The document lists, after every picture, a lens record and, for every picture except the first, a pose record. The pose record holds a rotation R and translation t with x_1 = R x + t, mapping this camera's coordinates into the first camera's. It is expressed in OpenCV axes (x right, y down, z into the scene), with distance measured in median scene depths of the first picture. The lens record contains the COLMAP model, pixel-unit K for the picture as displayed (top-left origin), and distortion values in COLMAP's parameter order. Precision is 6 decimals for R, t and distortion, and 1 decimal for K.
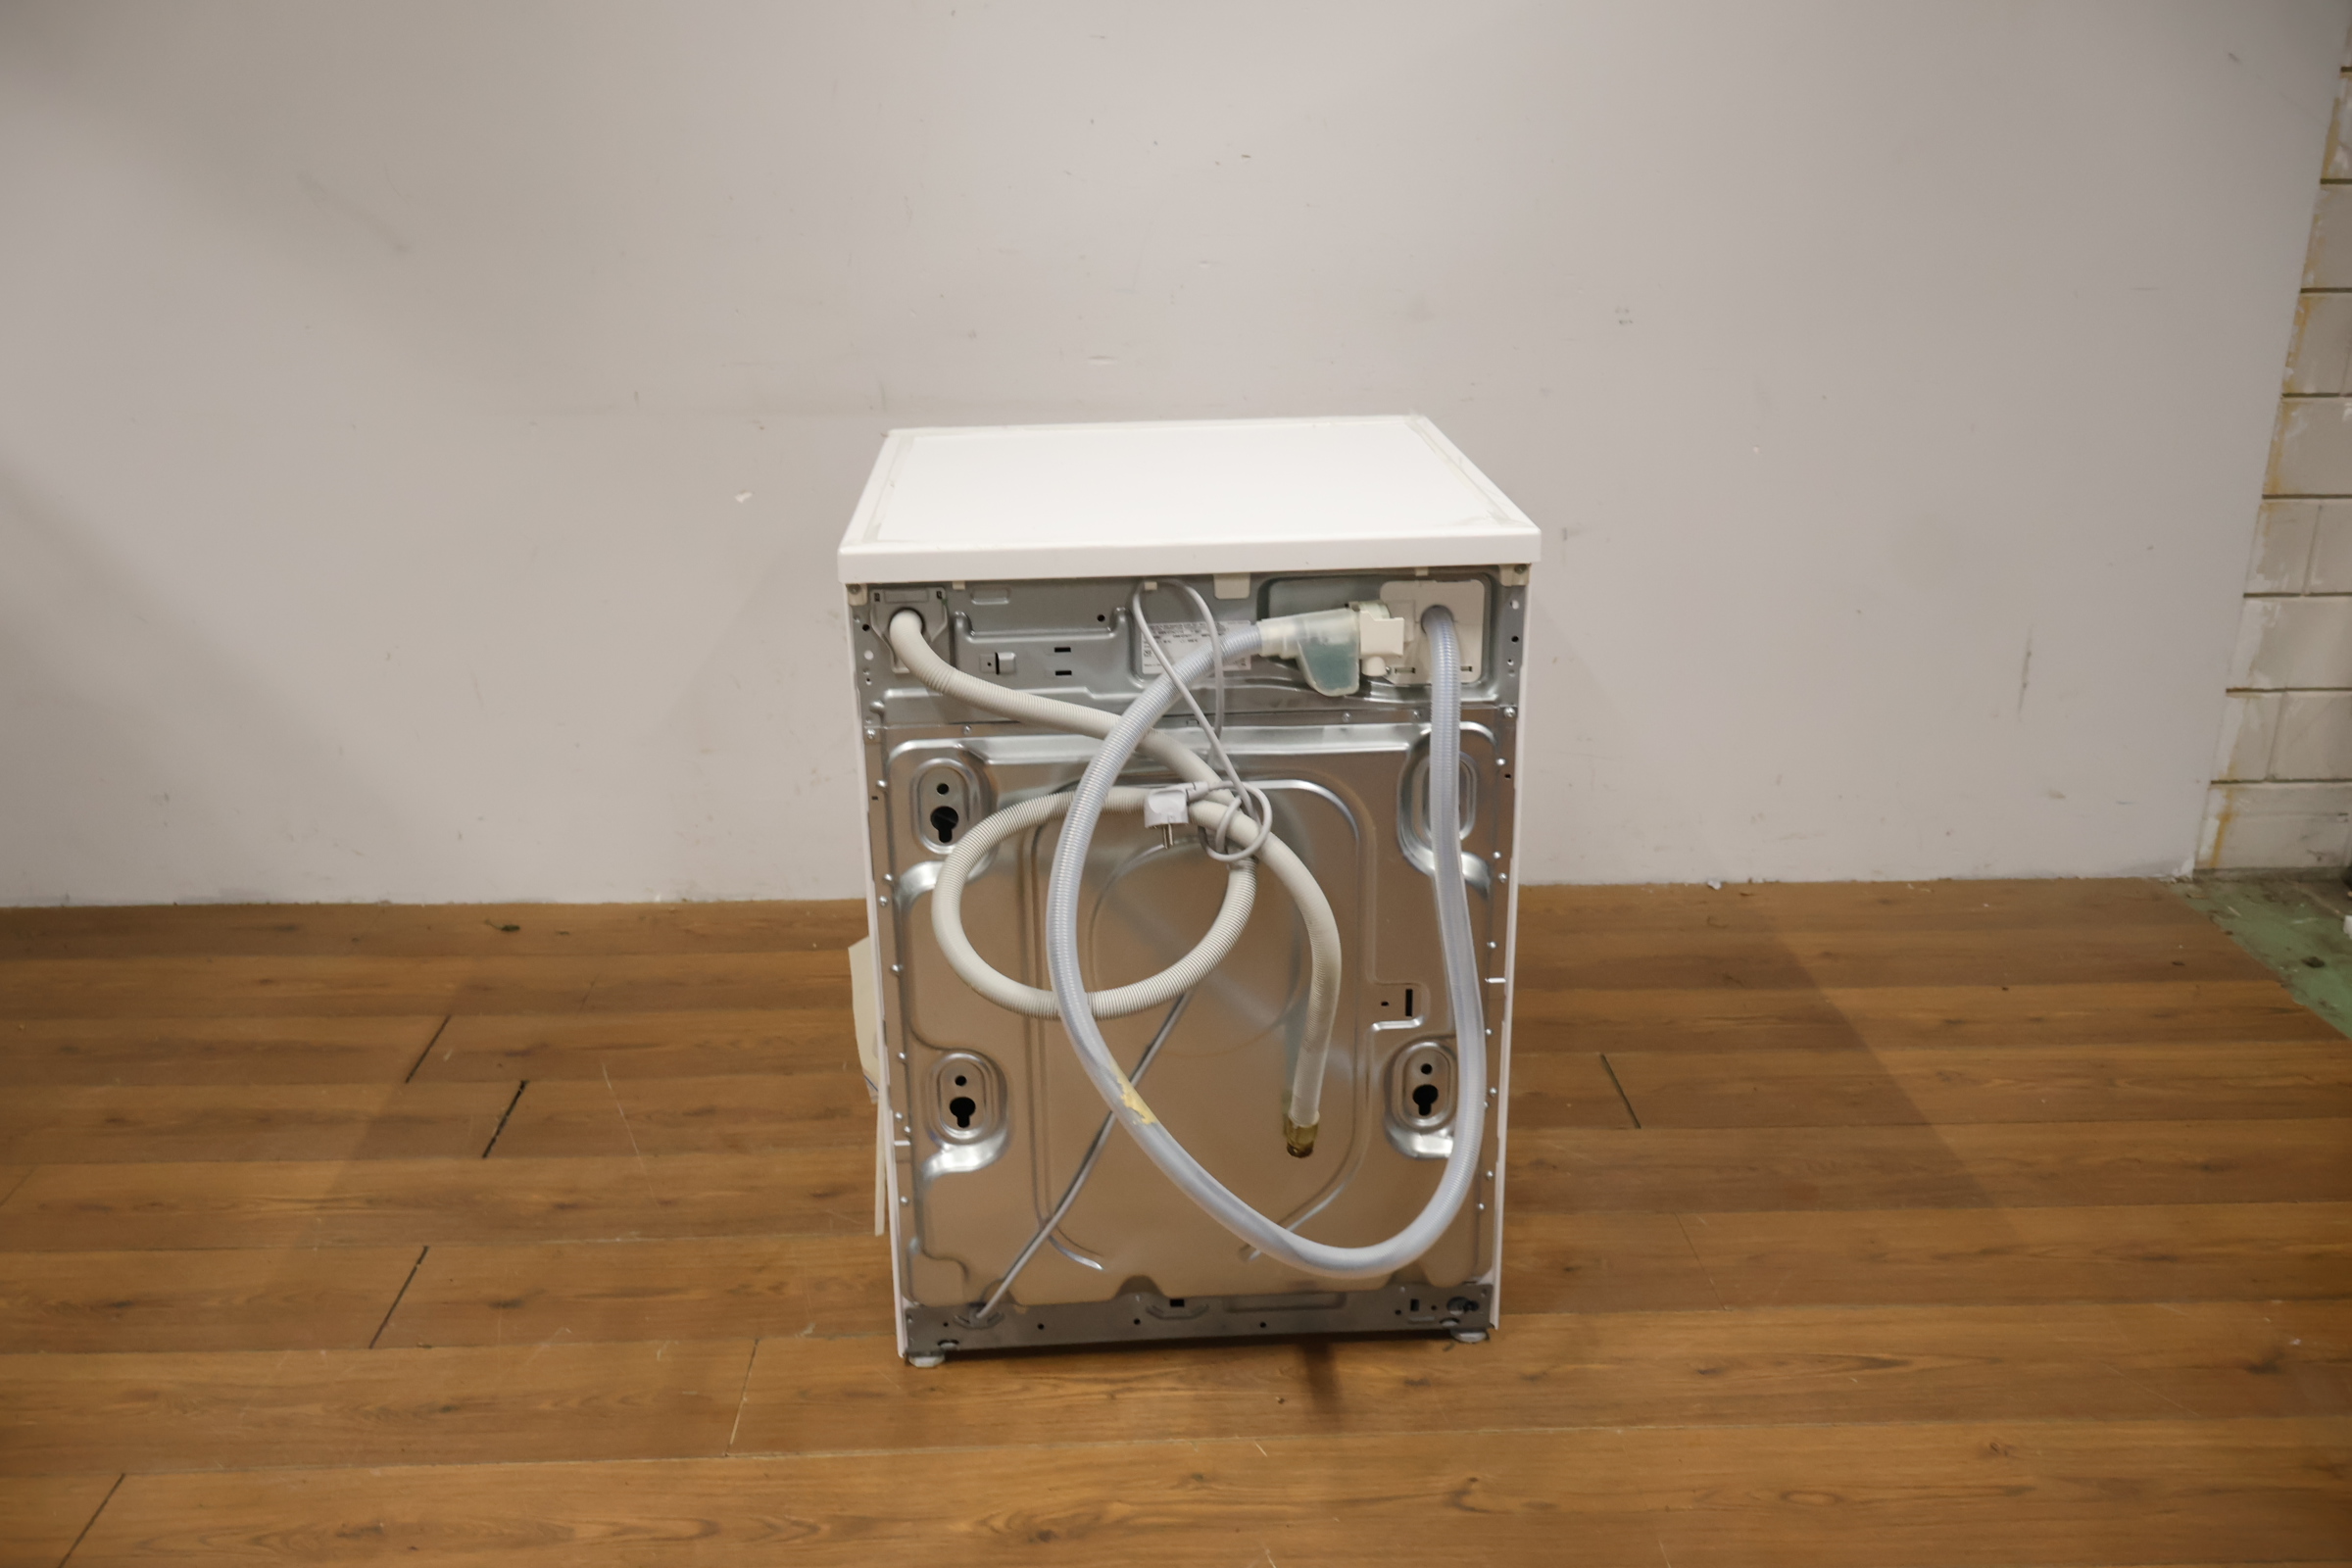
lens RADIAL K [[2016.0, 0, 1180.9], [0, 2016.0, 777.8], [0, 0, 1]] dist [-0.004894, 0.008786]
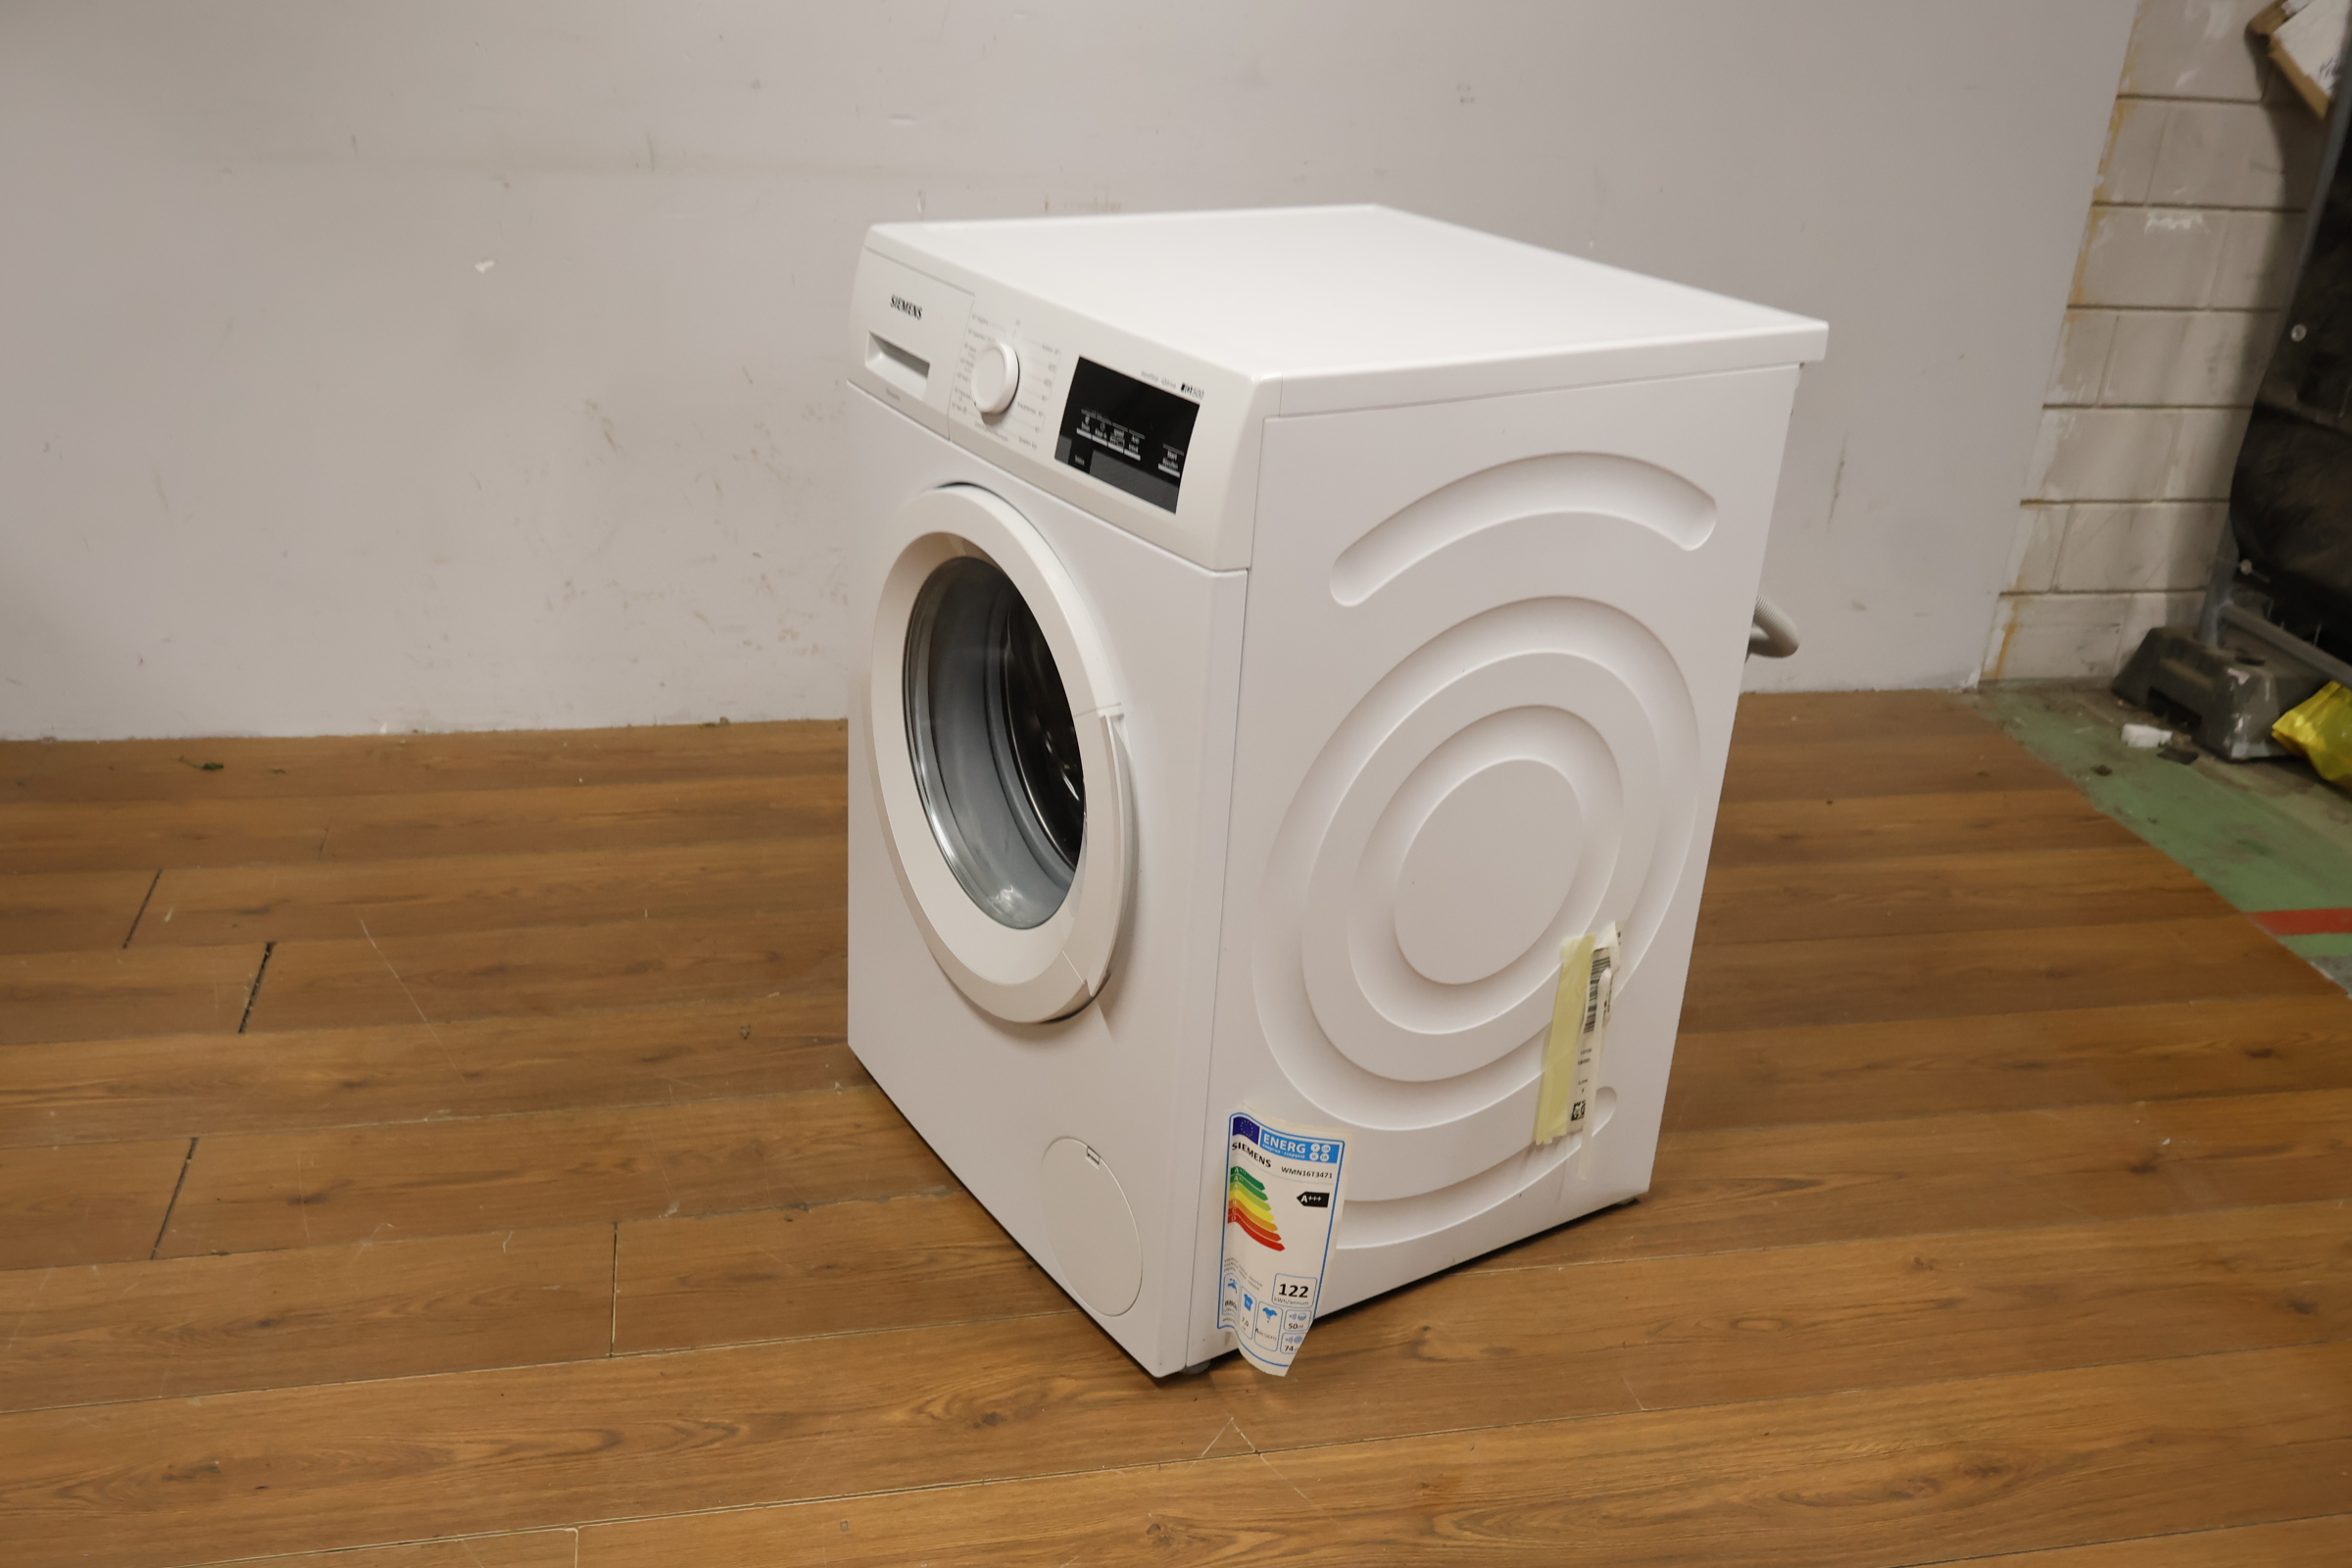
lens RADIAL K [[2099.7, 0, 1183.0], [0, 2099.7, 778.3], [0, 0, 1]] dist [-0.004550, 0.008135]
pose [[0.983125, -0.017674, 0.182079, -0.117439], [0.001399, 0.996019, 0.089127, 0.000053], [-0.182930, -0.087369, 0.979236, 0.056723]]
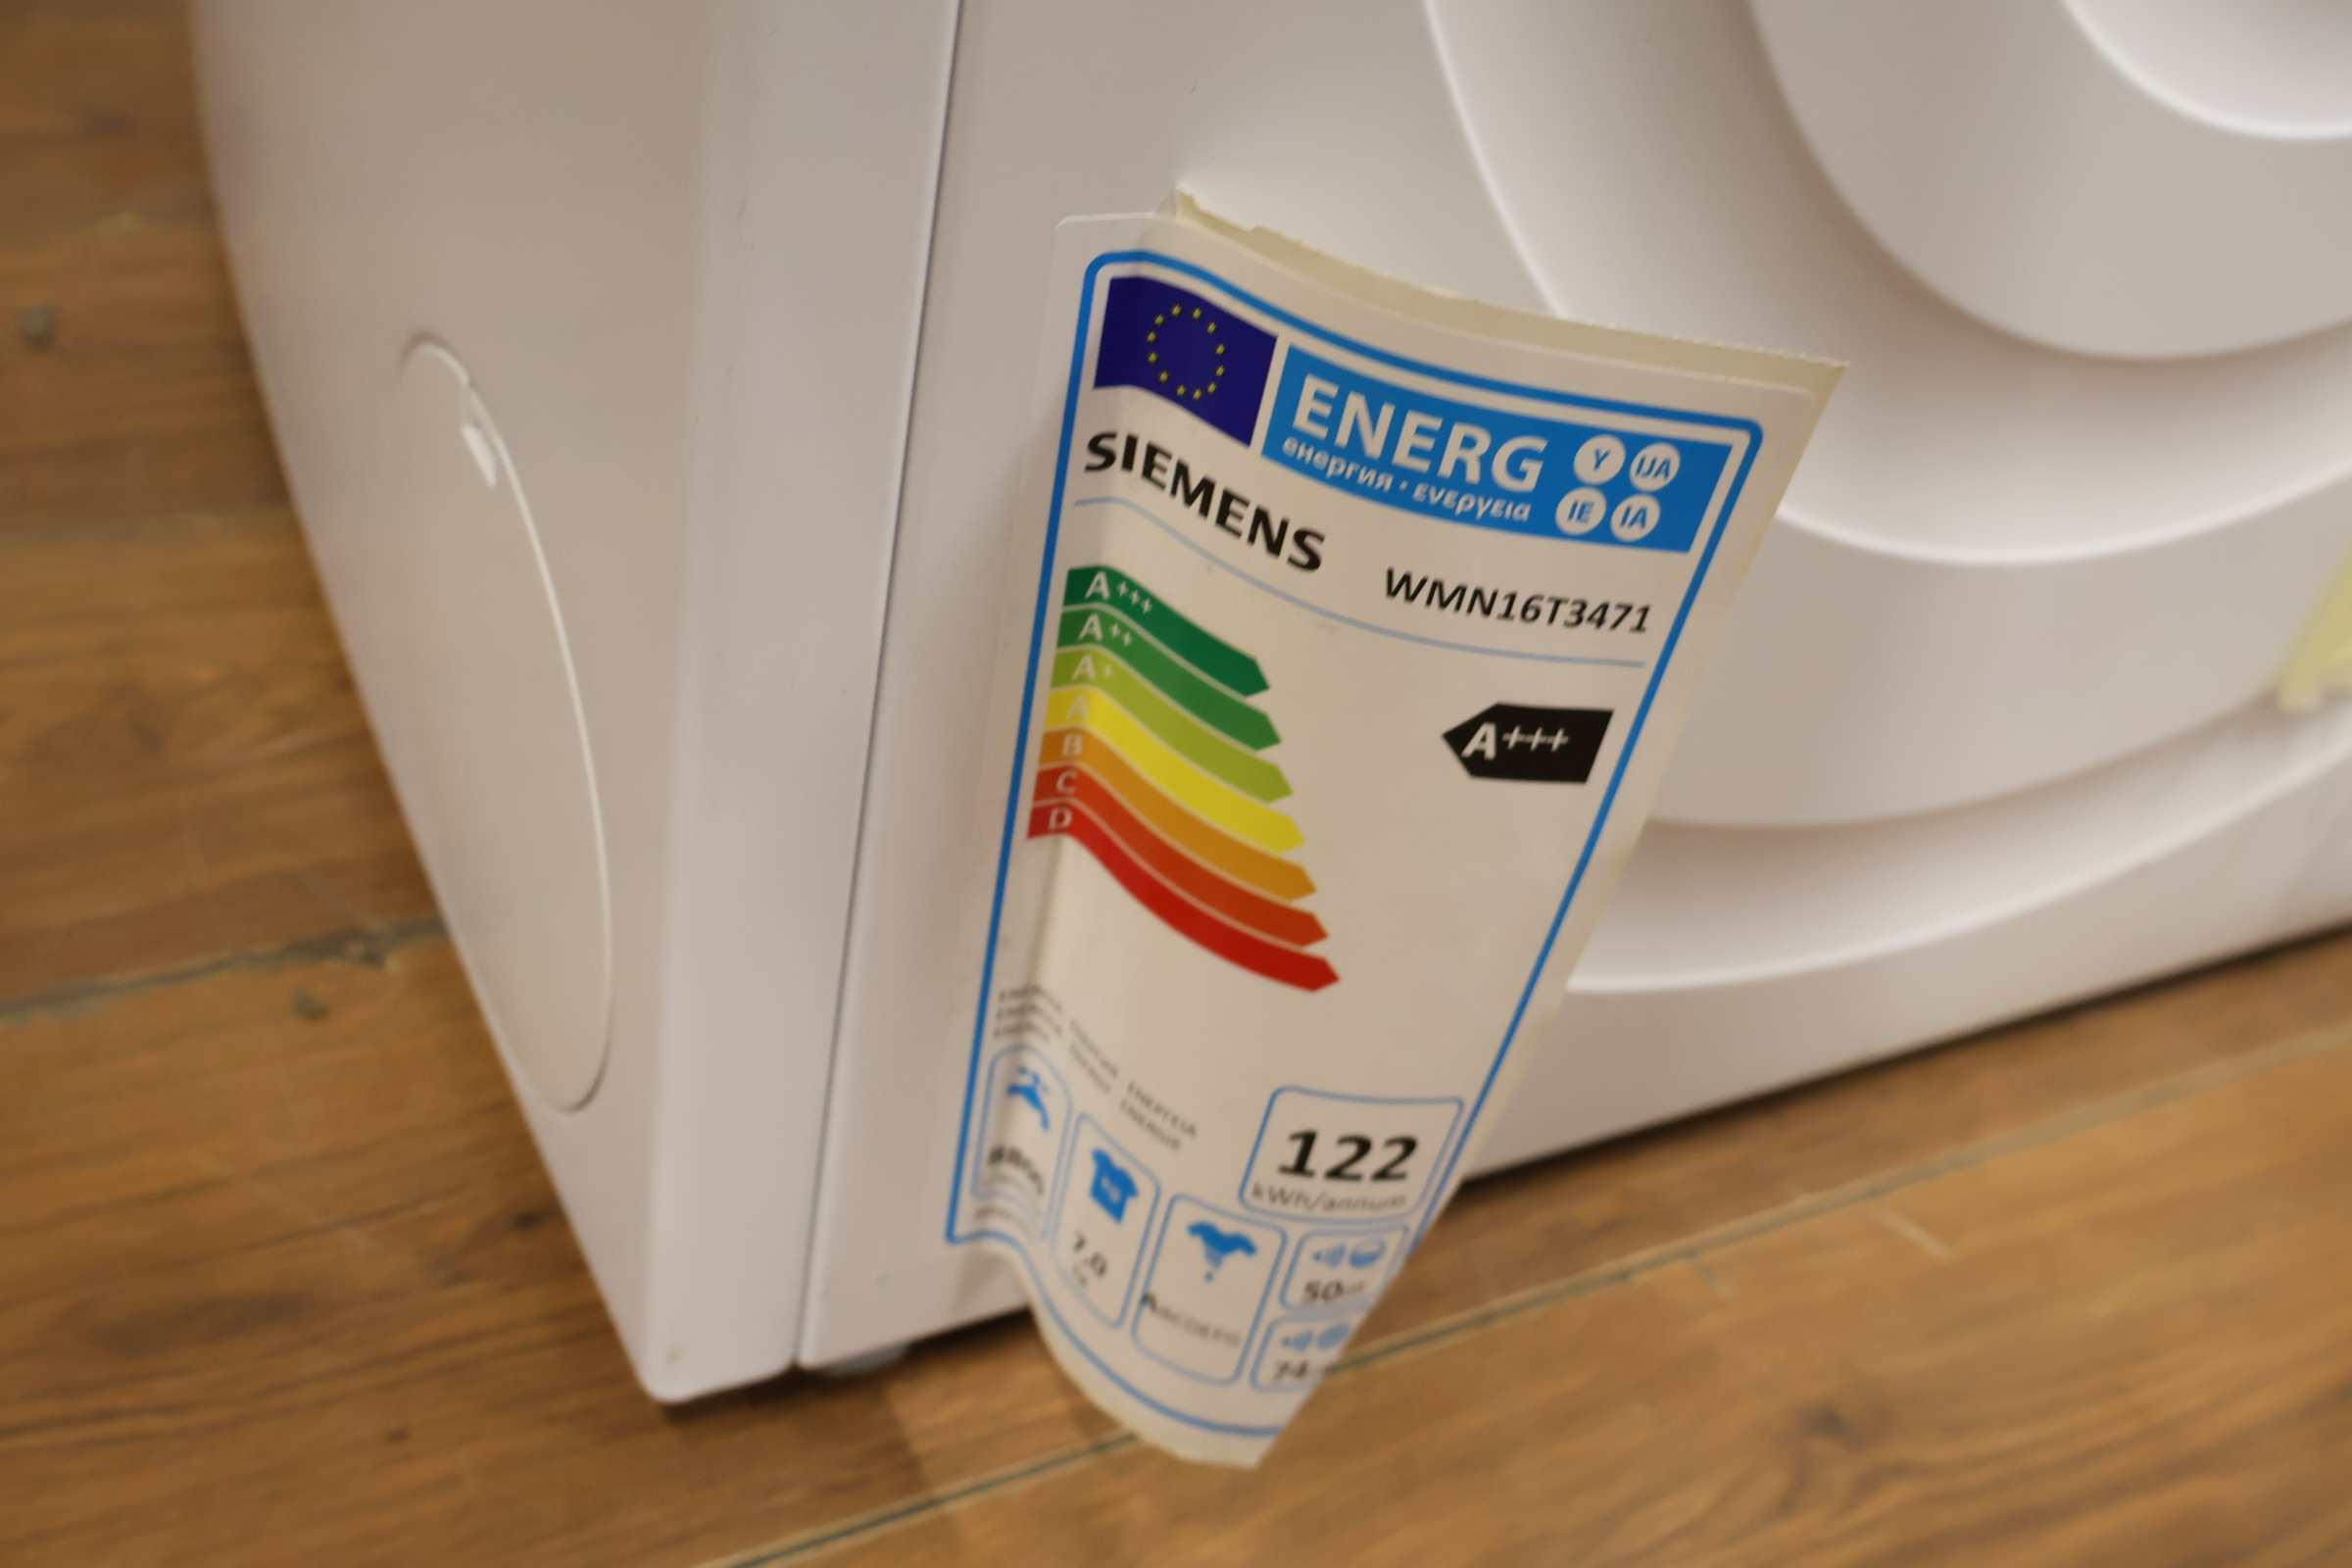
lens RADIAL K [[2180.7, 0, 1168.8], [0, 2180.7, 782.4], [0, 0, 1]] dist [-0.004231, -0.005064]
pose [[0.931325, -0.079742, 0.355351, -0.014318], [-0.055084, 0.933665, 0.353886, 0.164942], [-0.359998, -0.349157, 0.865153, 0.636577]]
